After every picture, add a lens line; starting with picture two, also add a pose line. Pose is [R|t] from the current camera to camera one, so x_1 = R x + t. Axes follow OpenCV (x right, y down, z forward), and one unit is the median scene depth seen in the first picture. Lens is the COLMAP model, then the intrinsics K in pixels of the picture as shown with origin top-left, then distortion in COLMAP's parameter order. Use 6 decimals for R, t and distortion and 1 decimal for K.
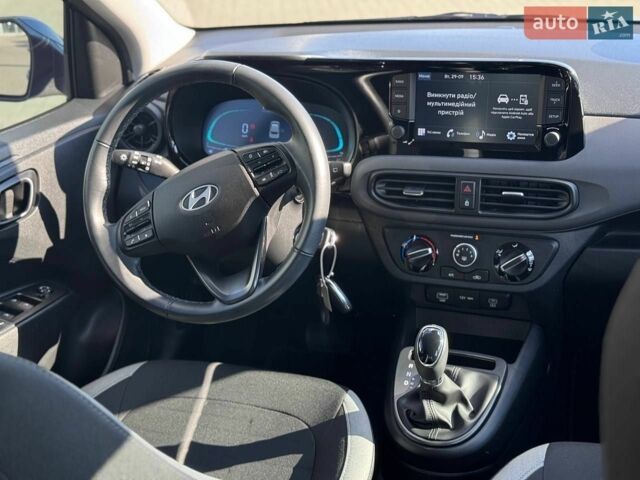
lens RADIAL K [[897.0, 0, 321.4], [0, 897.0, 246.8], [0, 0, 1]] dist [0.134635, -0.115659]
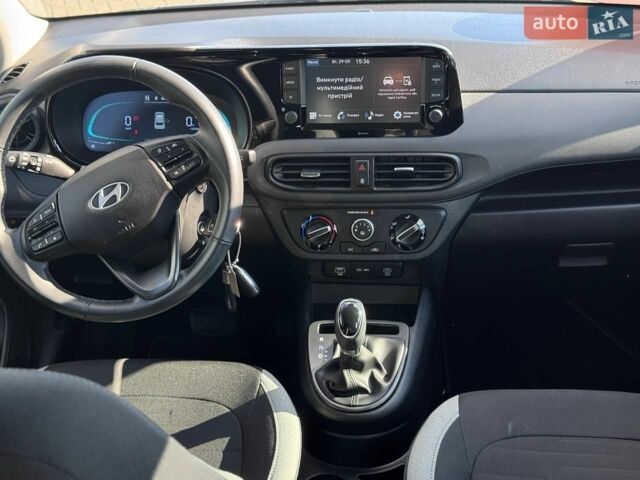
lens RADIAL K [[899.2, 0, 320.0], [0, 899.2, 240.0], [0, 0, 1]] dist [0.123440, -0.055547]
pose [[0.972023, -0.089354, 0.217228, -0.123705], [0.084493, 0.995923, 0.031583, -0.016937], [-0.219164, -0.012346, 0.975610, -0.022931]]
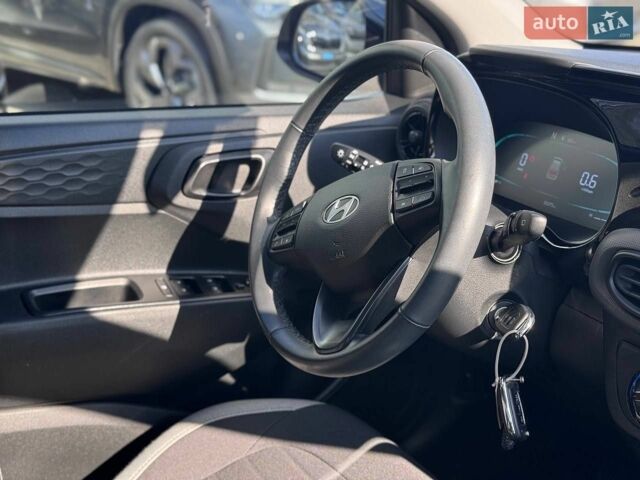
lens RADIAL K [[897.0, 0, 321.4], [0, 897.0, 246.8], [0, 0, 1]] dist [0.134635, -0.115659]
pose [[0.736101, 0.266568, -0.622171, 0.316542], [-0.310460, 0.949761, 0.039612, -0.046849], [0.601473, 0.164000, 0.781878, 0.375795]]
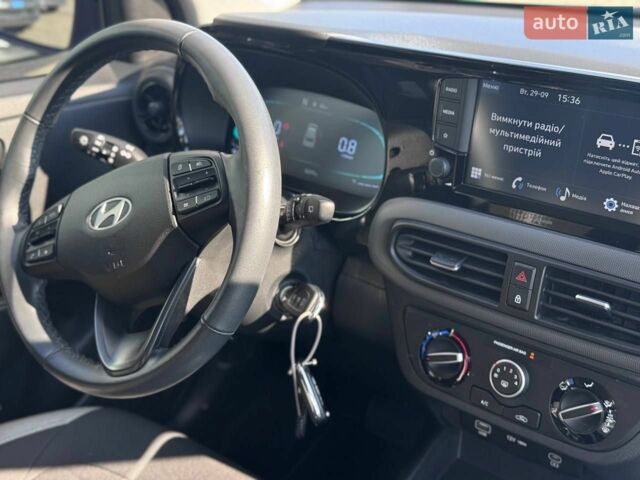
lens RADIAL K [[897.0, 0, 321.4], [0, 897.0, 246.8], [0, 0, 1]] dist [0.134635, -0.115659]
pose [[0.928093, 0.191736, -0.319186, 0.228334], [-0.189340, 0.981143, 0.038834, -0.082557], [0.320613, 0.024393, 0.946896, 0.372713]]
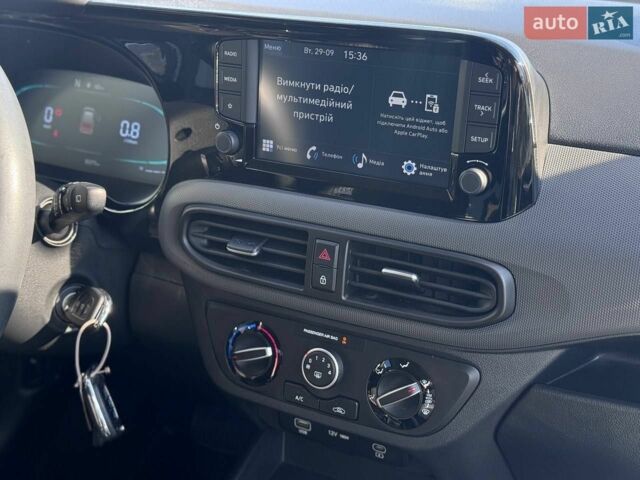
lens RADIAL K [[897.0, 0, 321.4], [0, 897.0, 246.8], [0, 0, 1]] dist [0.134635, -0.115659]
pose [[0.982469, 0.105673, -0.153581, 0.245233], [-0.105594, 0.994371, 0.008693, -0.074061], [0.153635, 0.007676, 0.988098, 0.452094]]
